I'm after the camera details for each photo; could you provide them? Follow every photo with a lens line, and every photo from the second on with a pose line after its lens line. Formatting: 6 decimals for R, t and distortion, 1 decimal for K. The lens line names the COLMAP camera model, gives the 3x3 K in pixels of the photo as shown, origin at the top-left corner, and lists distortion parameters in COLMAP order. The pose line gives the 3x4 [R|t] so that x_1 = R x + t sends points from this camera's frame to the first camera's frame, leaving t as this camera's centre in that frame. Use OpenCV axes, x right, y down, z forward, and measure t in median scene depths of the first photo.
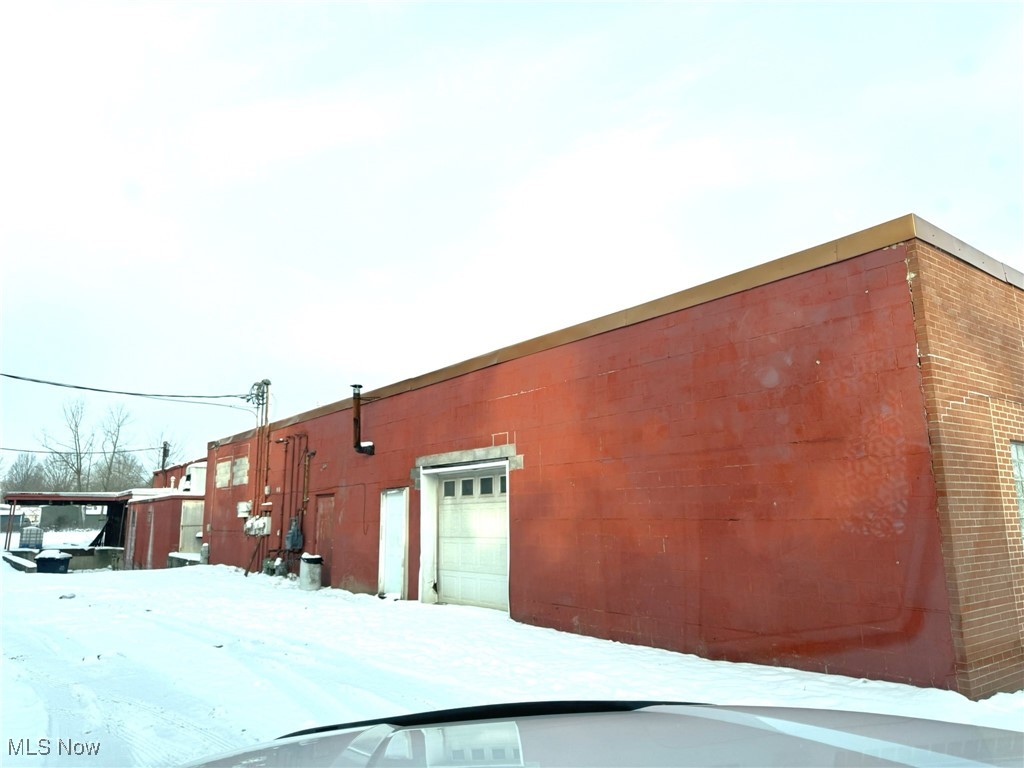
lens RADIAL K [[700.9, 0, 512.0], [0, 700.9, 384.0], [0, 0, 1]] dist [0.135061, -0.132966]
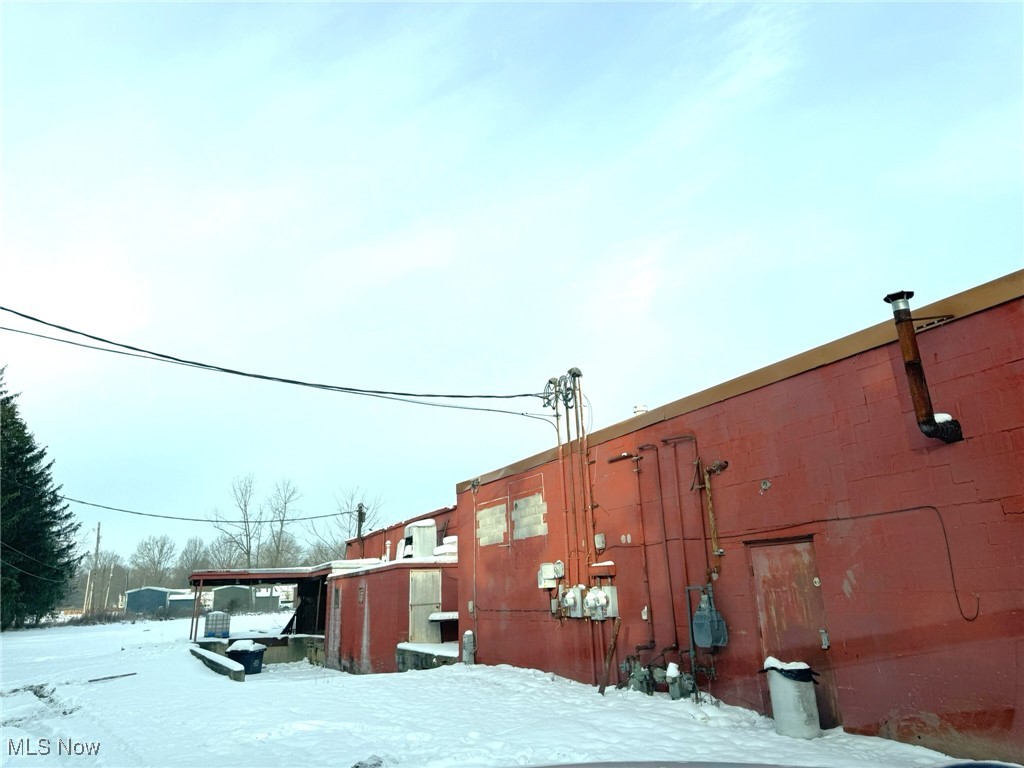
lens RADIAL K [[700.9, 0, 512.0], [0, 700.9, 384.0], [0, 0, 1]] dist [0.135061, -0.132966]
pose [[0.984138, -0.068056, -0.163834, -0.401533], [0.050469, 0.992735, -0.109221, 0.100876], [0.170077, 0.099220, 0.980423, 0.494256]]
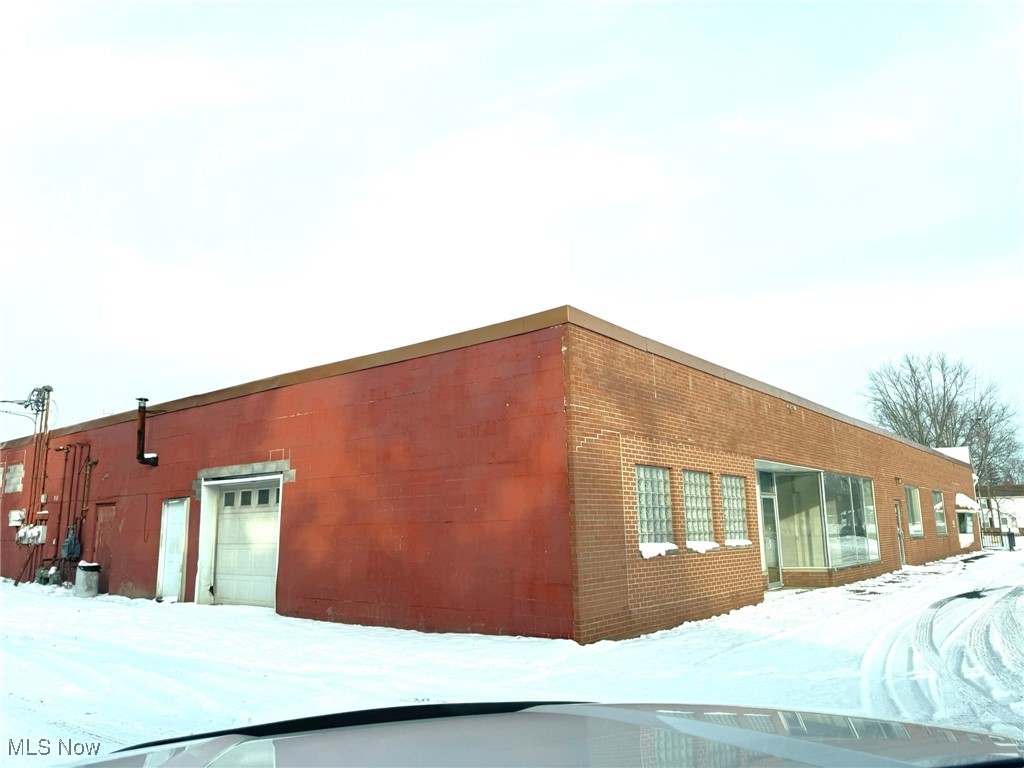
lens RADIAL K [[718.8, 0, 512.0], [0, 718.8, 384.0], [0, 0, 1]] dist [0.073761, -0.071494]
pose [[0.973336, 0.041138, 0.225666, 0.065931], [-0.039248, 0.999147, -0.012855, -0.027551], [-0.226002, 0.003656, 0.974120, -0.168283]]
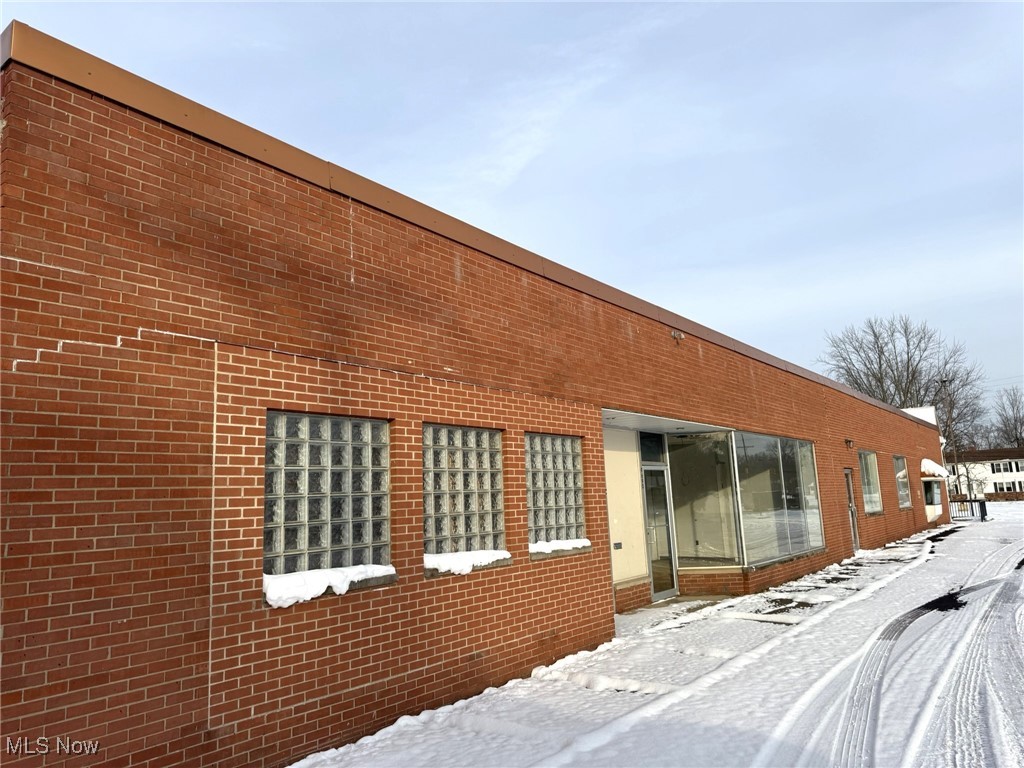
lens RADIAL K [[700.9, 0, 512.0], [0, 700.9, 384.0], [0, 0, 1]] dist [0.135061, -0.132966]
pose [[0.966494, 0.011025, 0.256454, 0.384814], [-0.014684, 0.999816, 0.012358, 0.021872], [-0.256270, -0.015710, 0.966477, 0.157194]]
